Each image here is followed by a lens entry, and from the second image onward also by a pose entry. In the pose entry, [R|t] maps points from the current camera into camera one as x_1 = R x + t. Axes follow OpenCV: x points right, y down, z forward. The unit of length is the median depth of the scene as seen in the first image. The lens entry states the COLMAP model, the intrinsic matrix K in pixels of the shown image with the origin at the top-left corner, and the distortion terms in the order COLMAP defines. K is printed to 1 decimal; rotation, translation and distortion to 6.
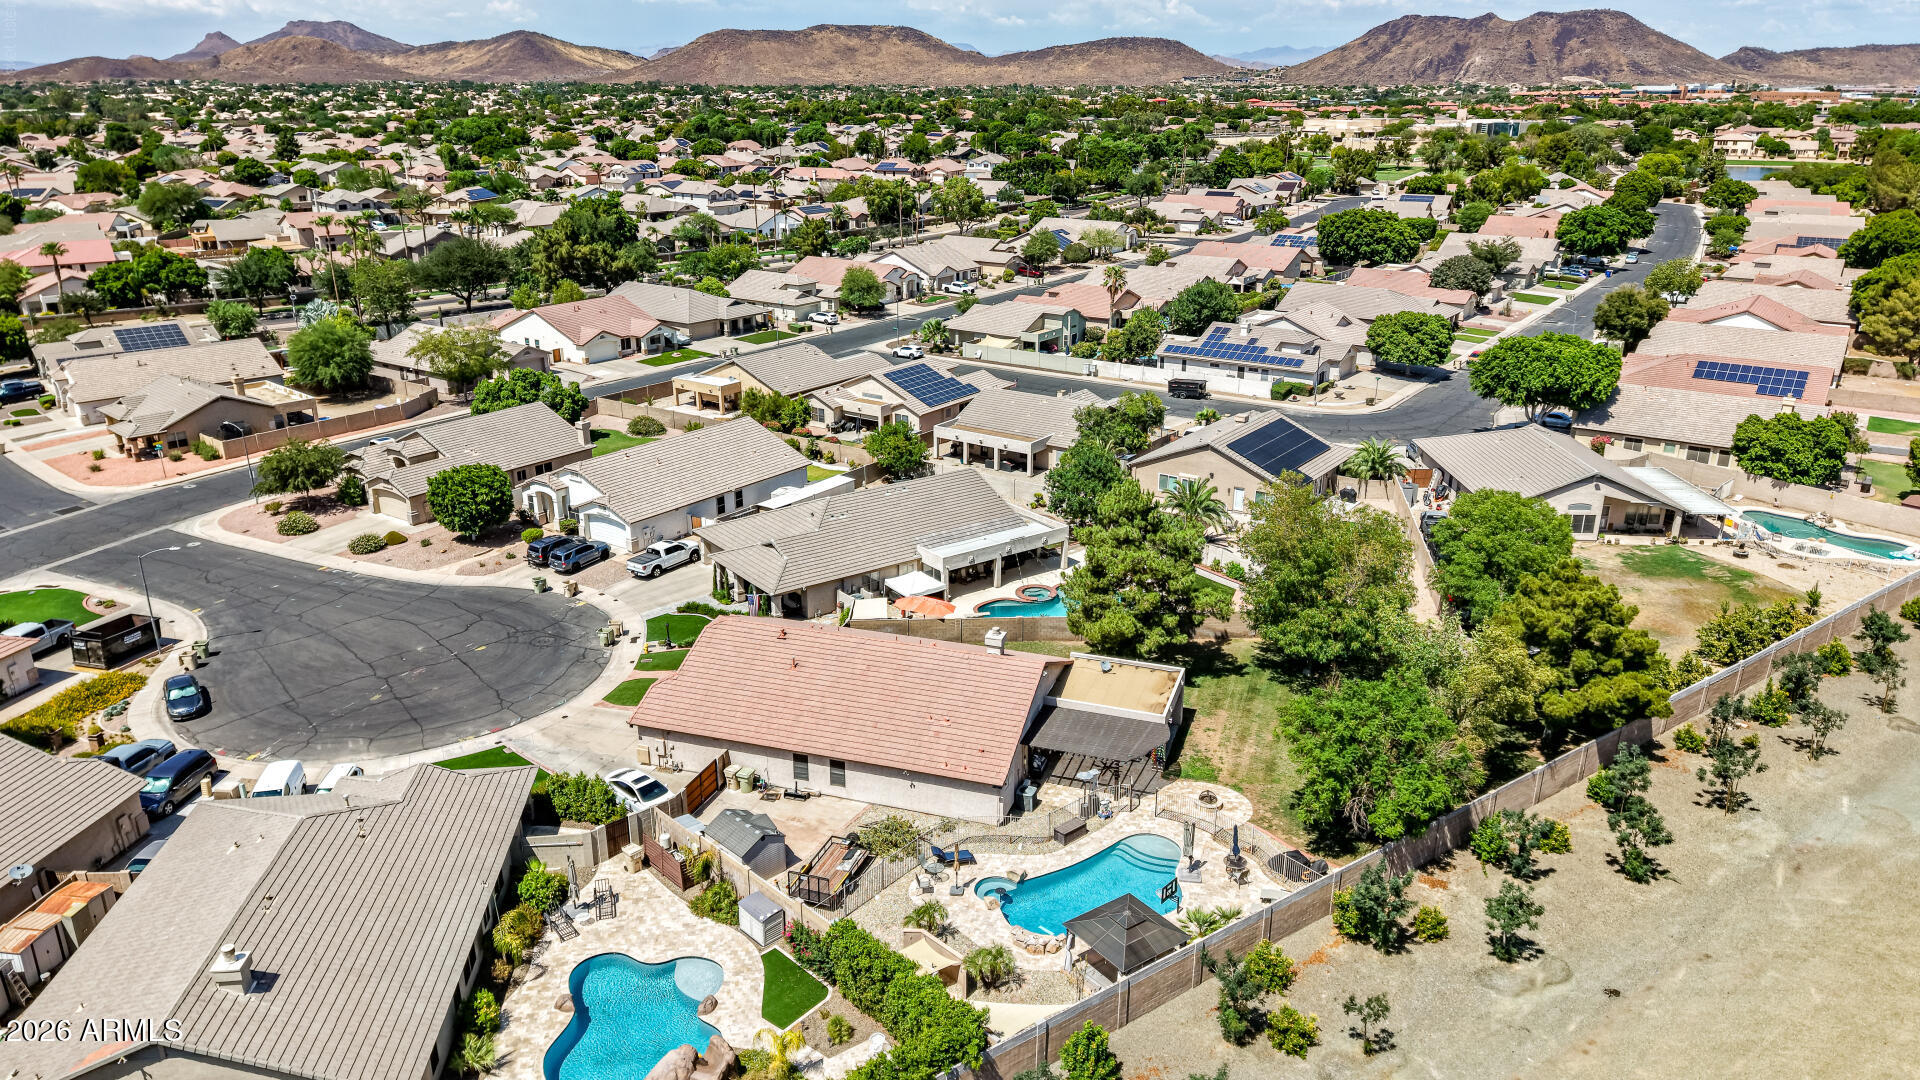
lens RADIAL K [[1291.3, 0, 961.1], [0, 1291.3, 537.2], [0, 0, 1]] dist [0.051358, -0.068120]
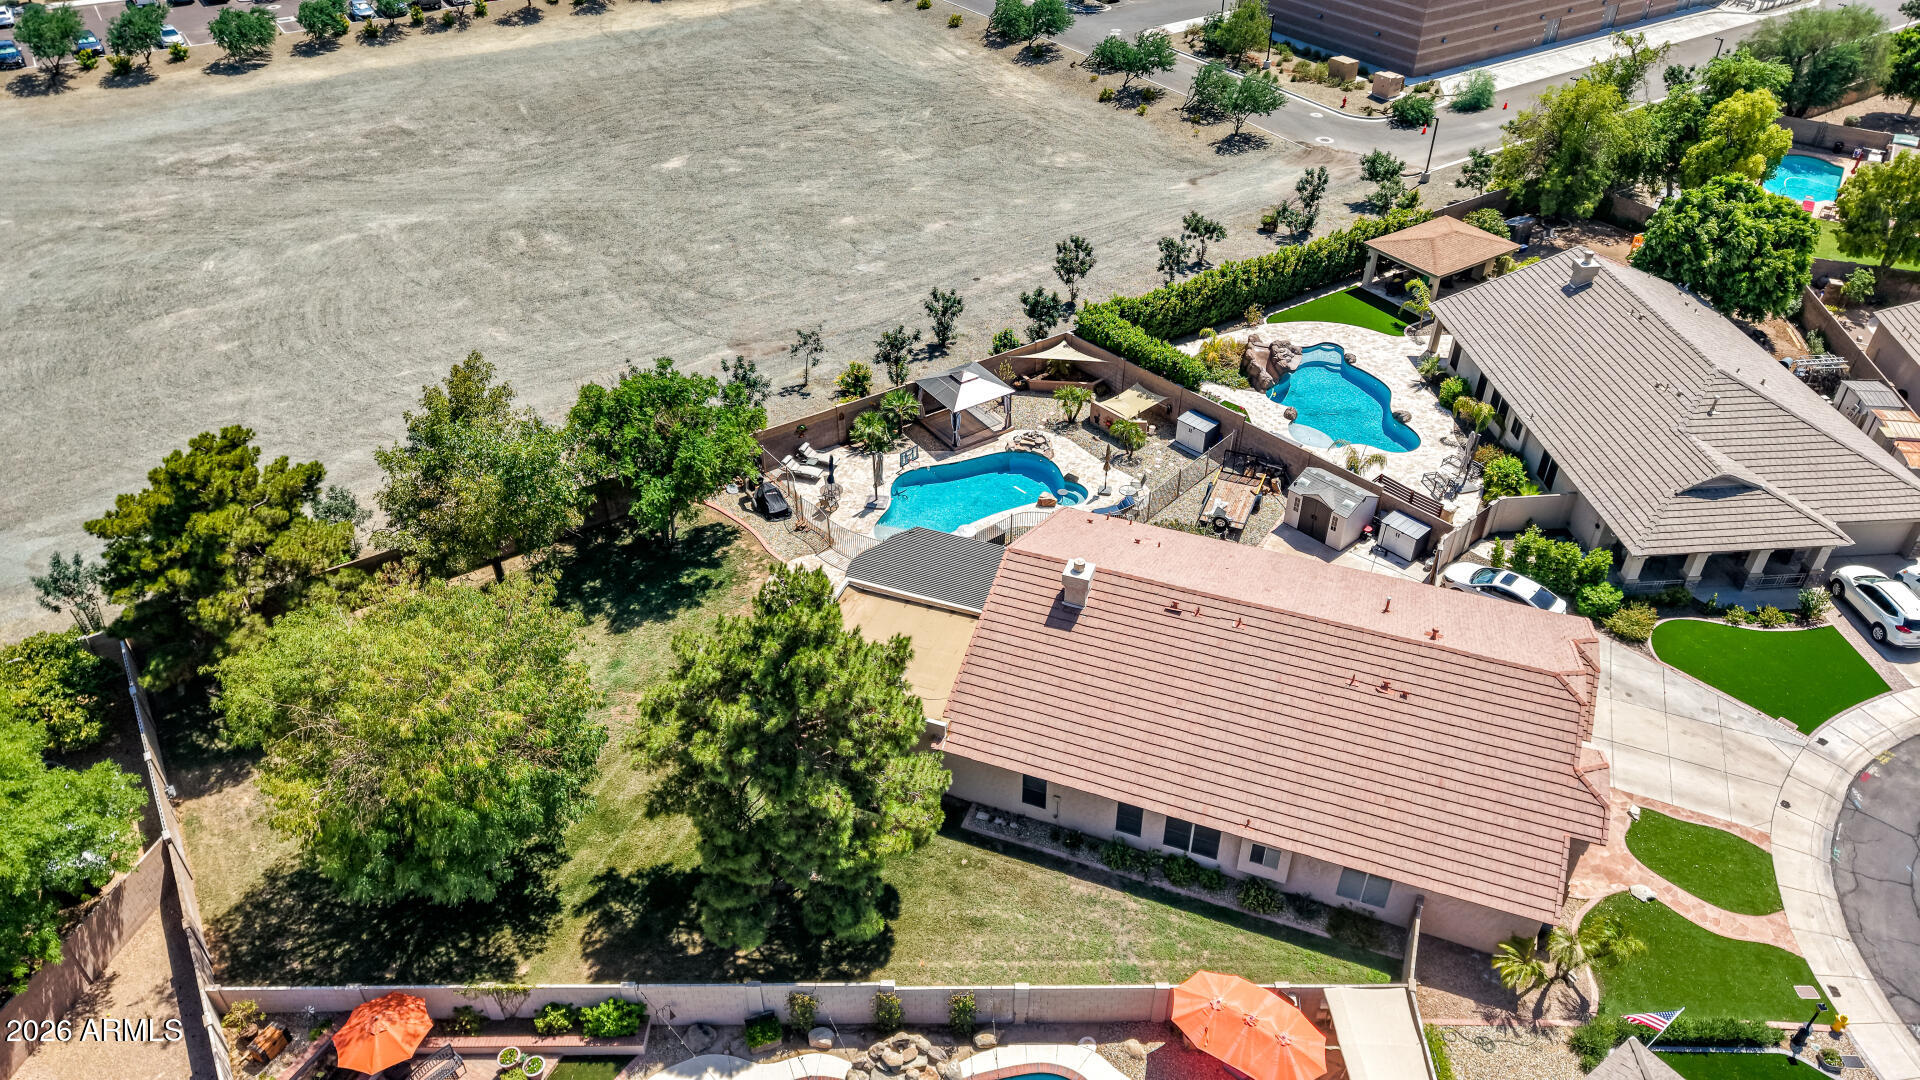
lens RADIAL K [[1279.3, 0, 962.2], [0, 1279.3, 548.1], [0, 0, 1]] dist [0.025129, -0.024868]
pose [[-0.999336, -0.021880, 0.029138, 0.041875], [0.012203, 0.552524, 0.833407, -0.288463], [-0.034335, 0.833210, -0.551890, 0.833123]]
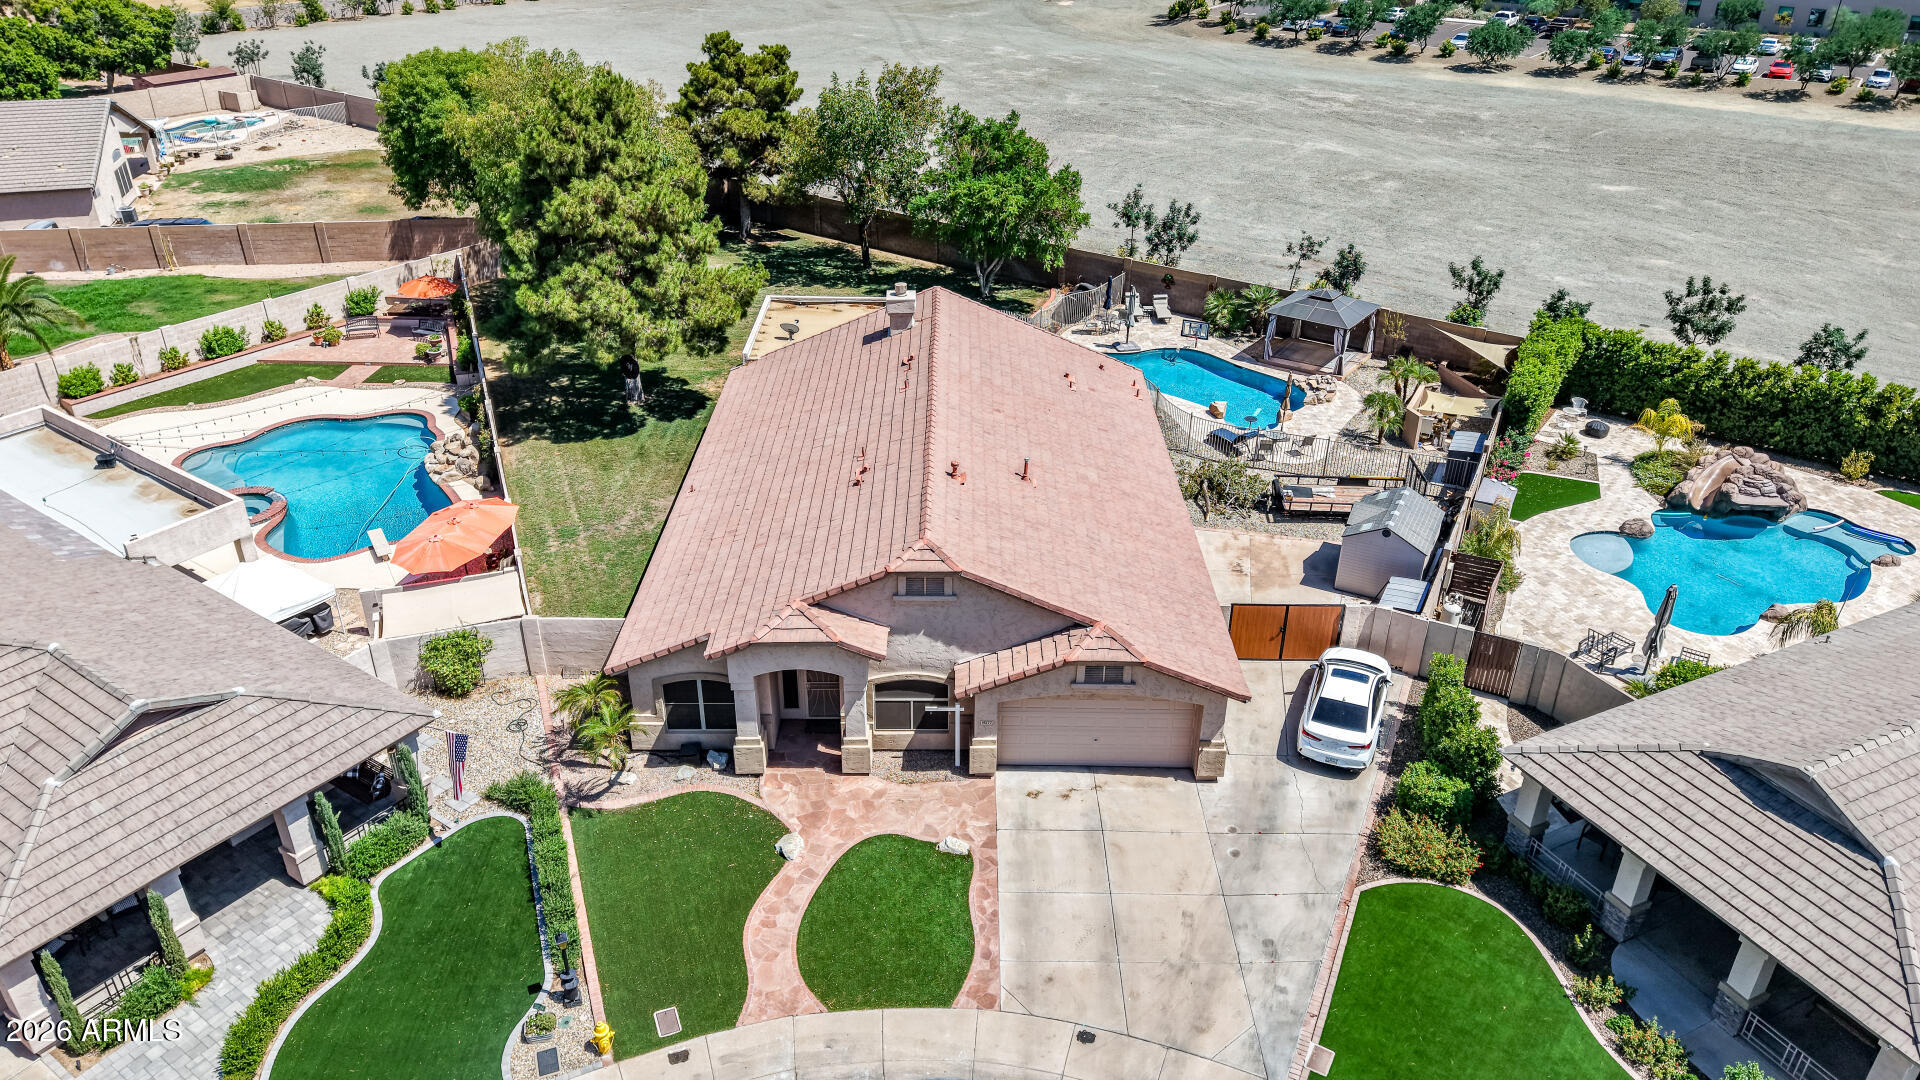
lens RADIAL K [[1310.6, 0, 962.9], [0, 1310.6, 548.8], [0, 0, 1]] dist [0.023519, -0.022662]
pose [[-0.324699, -0.462667, 0.824930, -0.345026], [0.305530, 0.774120, 0.554428, -0.104317], [-0.895110, 0.432063, -0.109997, 0.677244]]
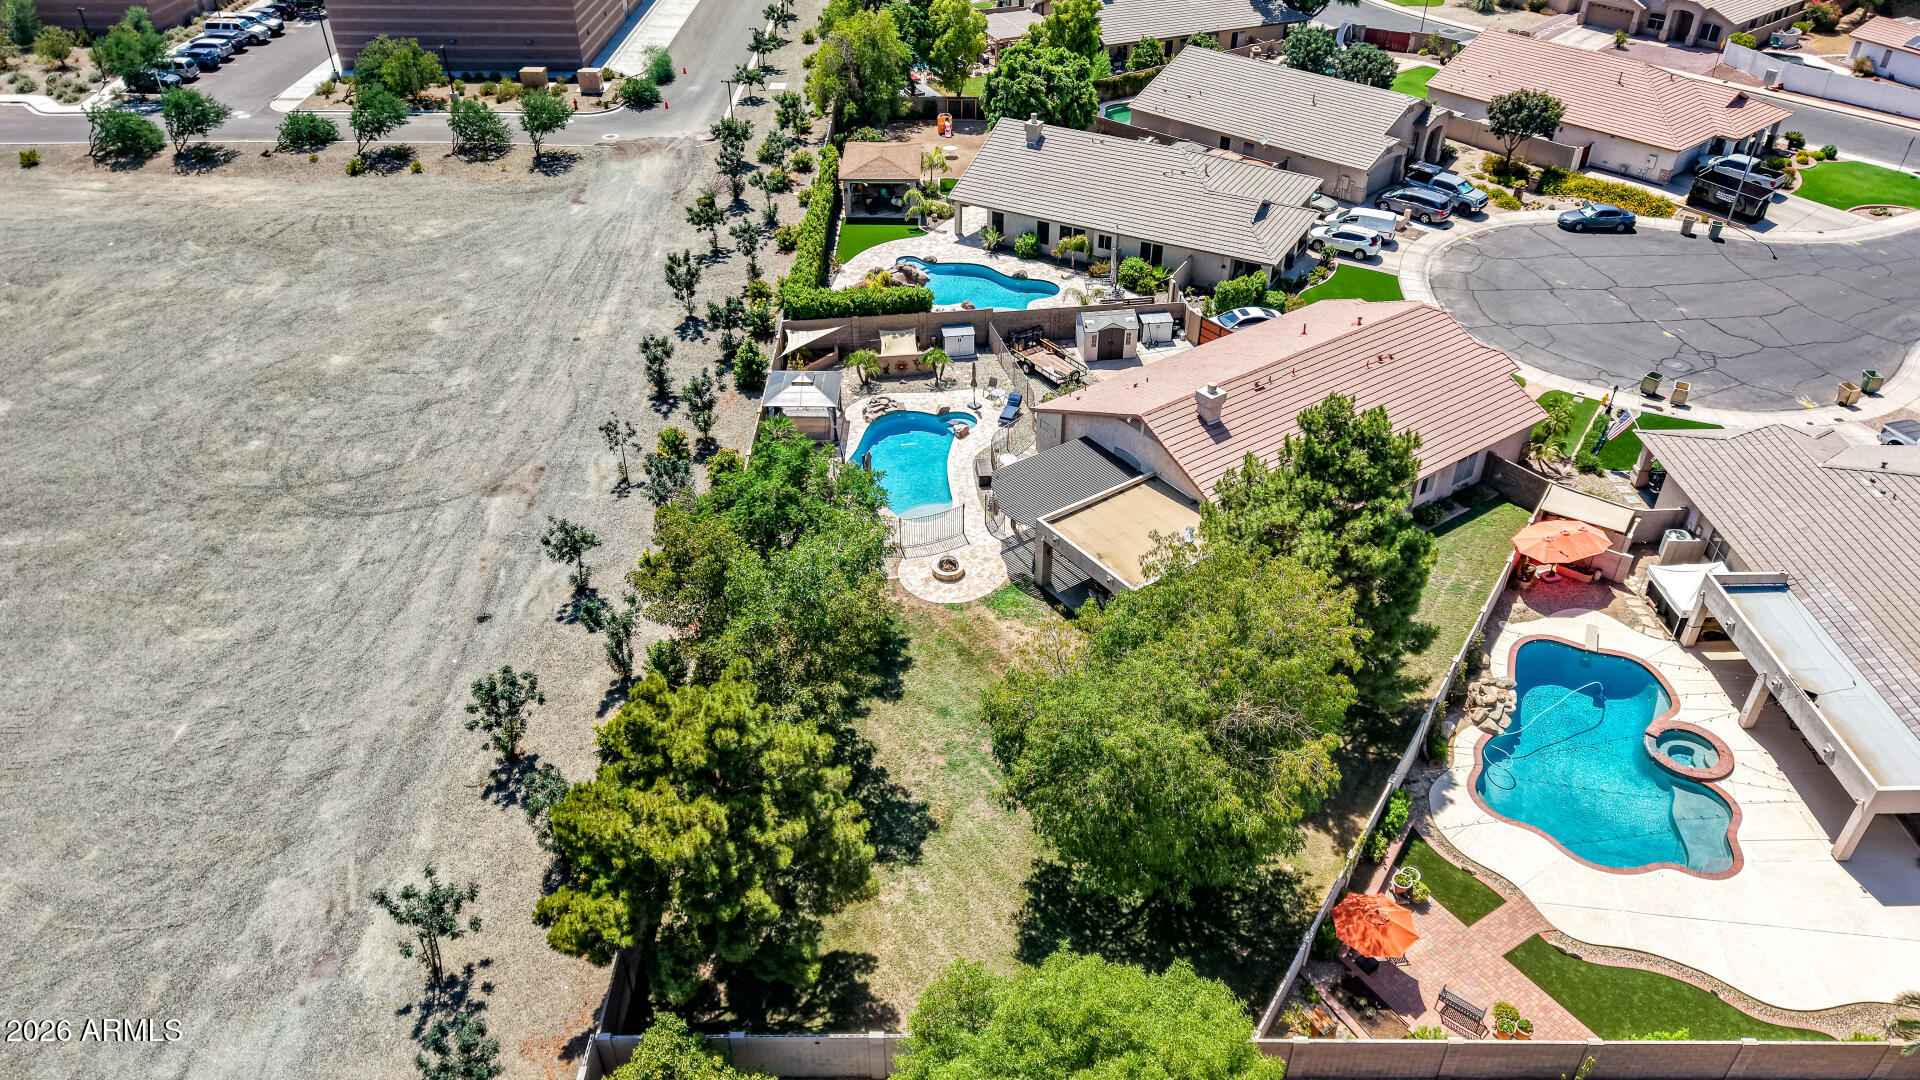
lens RADIAL K [[1312.7, 0, 961.6], [0, 1312.7, 539.2], [0, 0, 1]] dist [0.024622, -0.028376]
pose [[-0.582672, 0.470276, -0.662823, 0.438766], [-0.270774, 0.656641, 0.703921, -0.247999], [0.766273, 0.589630, -0.255268, 0.707770]]
